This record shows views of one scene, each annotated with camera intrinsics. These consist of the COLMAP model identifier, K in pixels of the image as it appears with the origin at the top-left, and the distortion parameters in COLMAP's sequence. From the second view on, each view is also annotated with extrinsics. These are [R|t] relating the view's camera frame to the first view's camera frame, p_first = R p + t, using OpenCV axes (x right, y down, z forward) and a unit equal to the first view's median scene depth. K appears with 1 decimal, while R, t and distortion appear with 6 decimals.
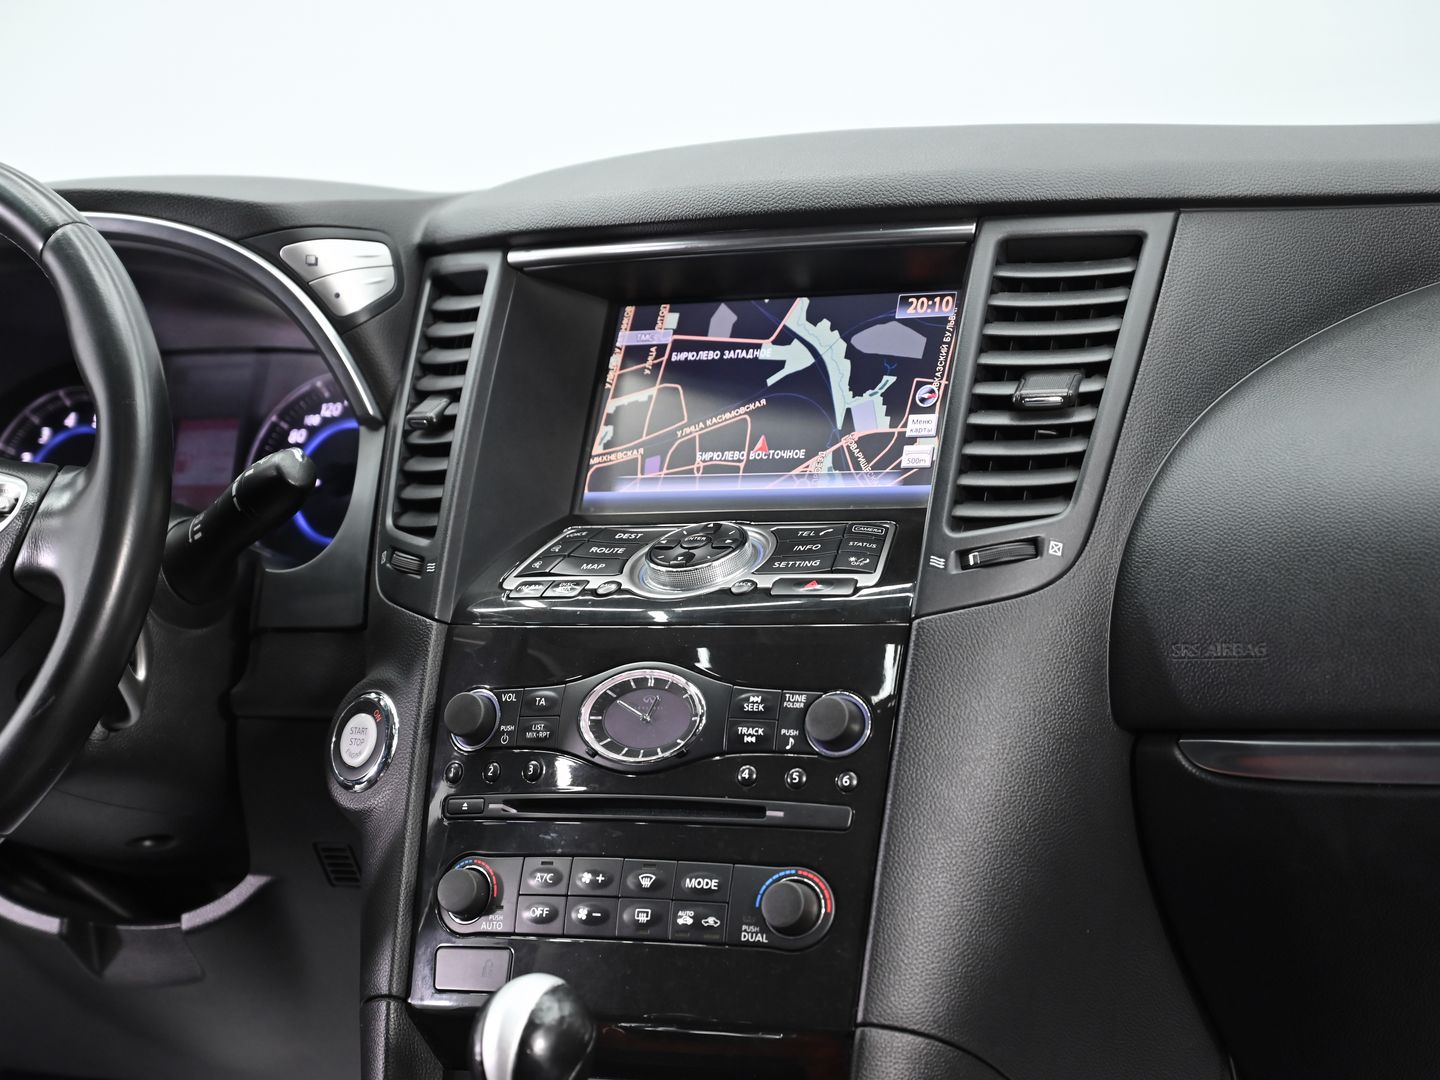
lens RADIAL K [[3377.2, 0, 720.0], [0, 3377.2, 540.0], [0, 0, 1]] dist [-0.041095, -0.216149]
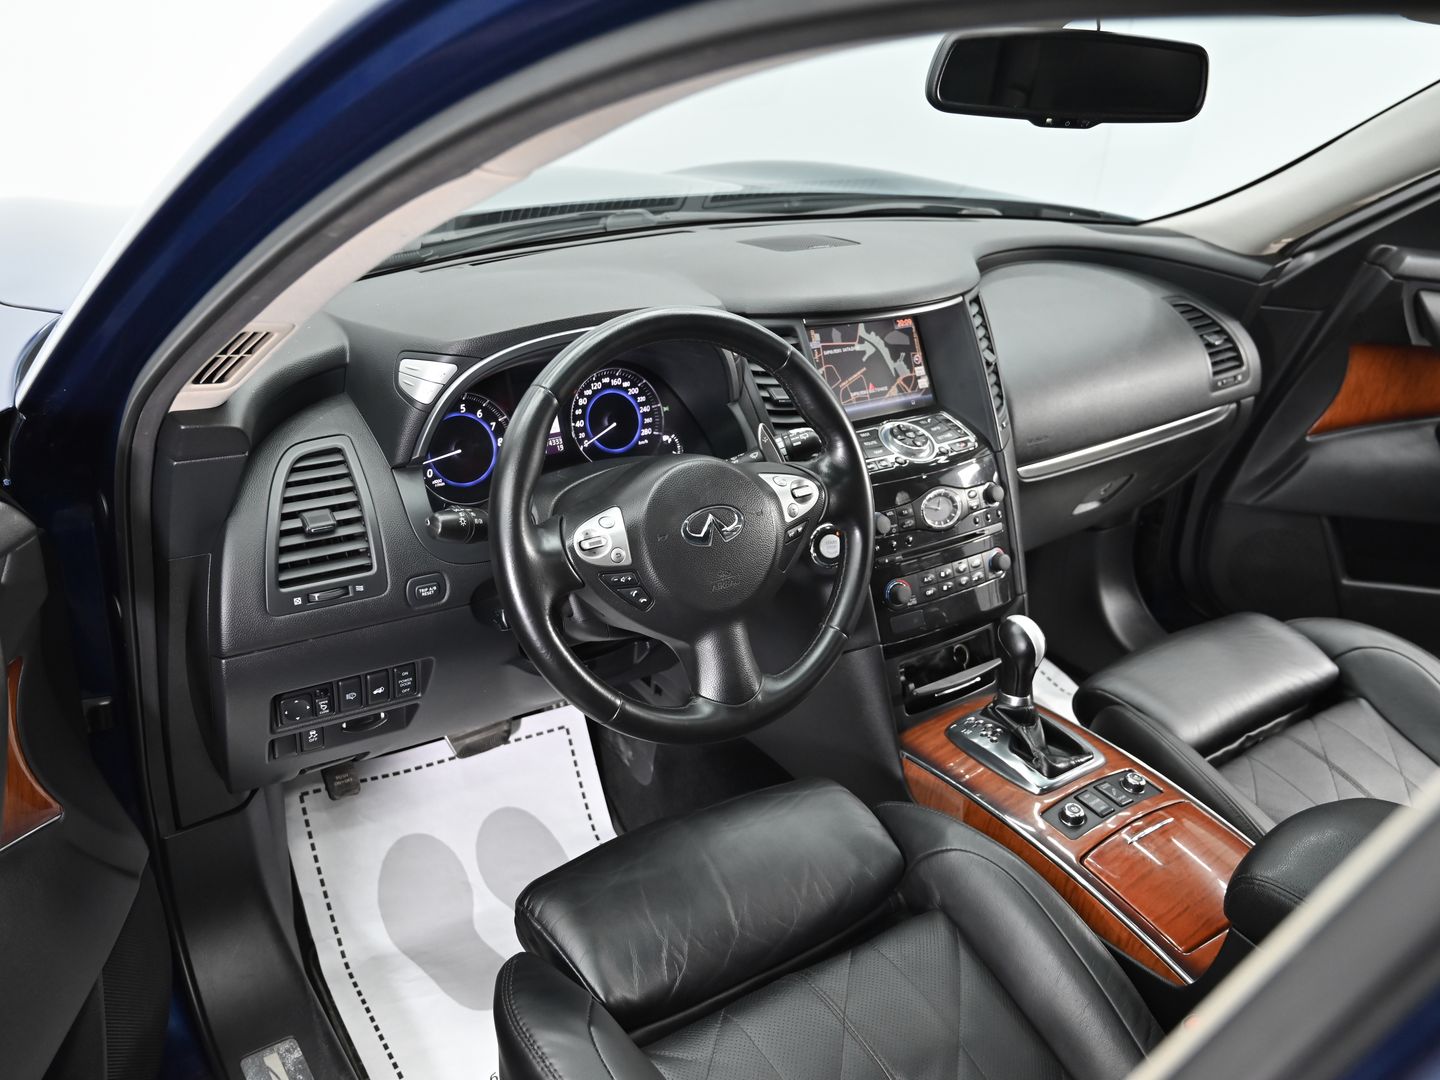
lens RADIAL K [[1154.8, 0, 720.0], [0, 1154.8, 540.0], [0, 0, 1]] dist [-0.005515, -0.000690]
pose [[0.476124, -0.292785, 0.829206, -0.795595], [0.022832, 0.946744, 0.321176, -0.200583], [-0.879082, -0.133987, 0.457452, 0.694898]]
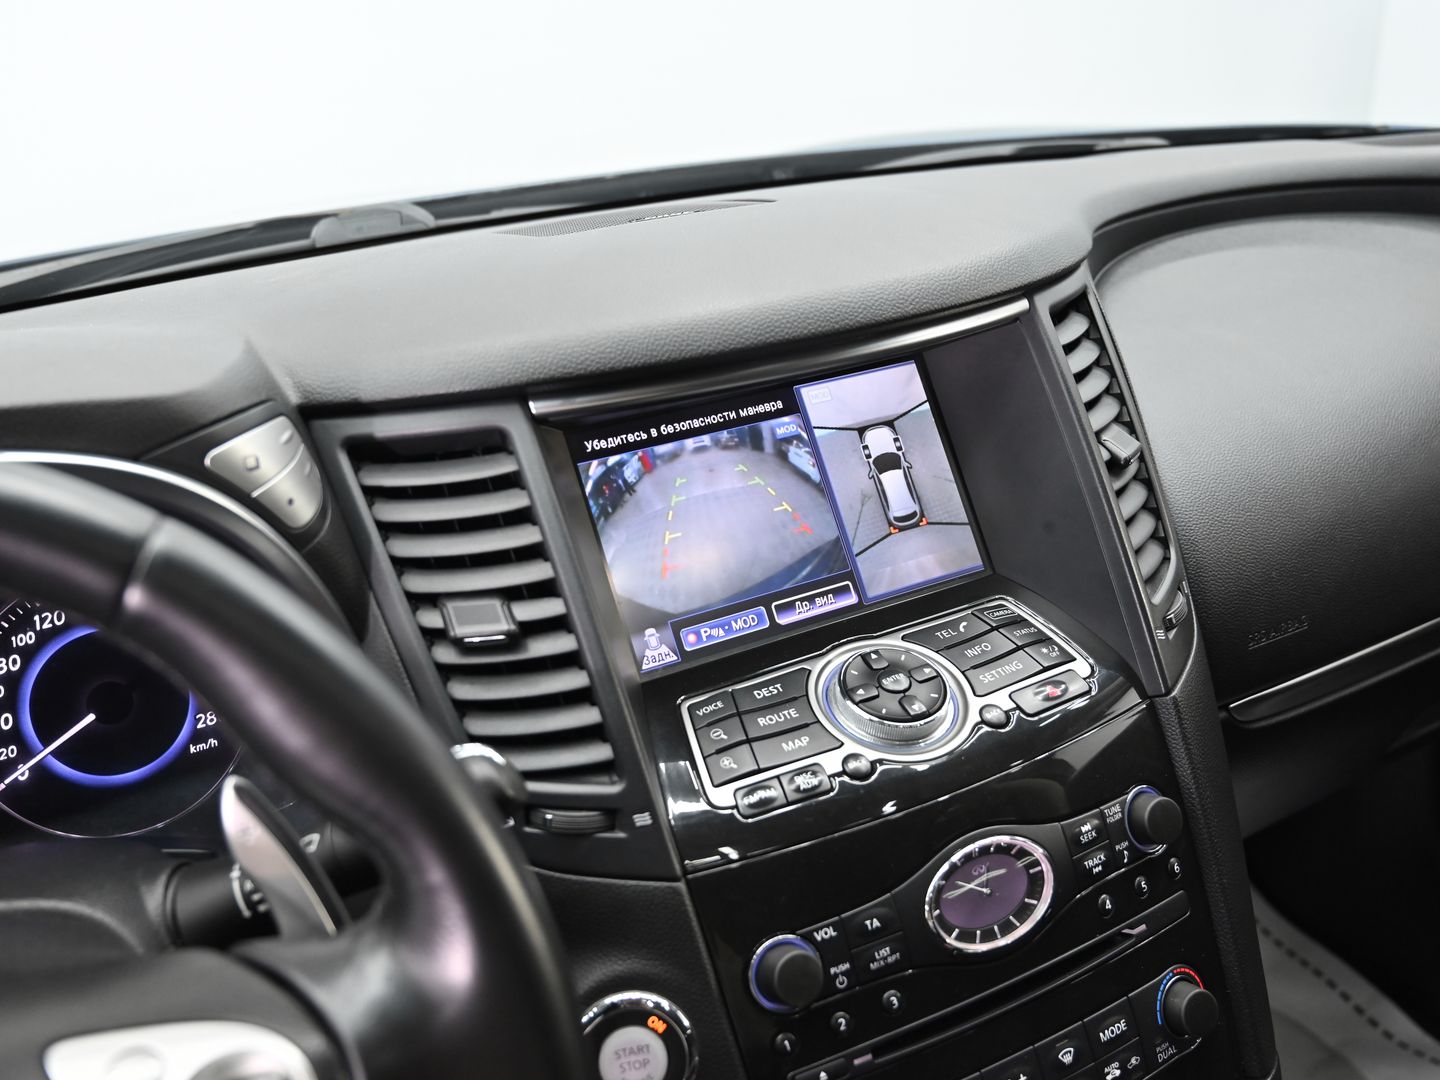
lens RADIAL K [[1298.6, 0, 720.0], [0, 1298.6, 540.0], [0, 0, 1]] dist [-0.018738, -0.006119]
pose [[0.590617, -0.272635, 0.759501, -0.287143], [0.136890, 0.961406, 0.238661, -0.124715], [-0.795257, -0.036989, 0.605144, 0.797852]]
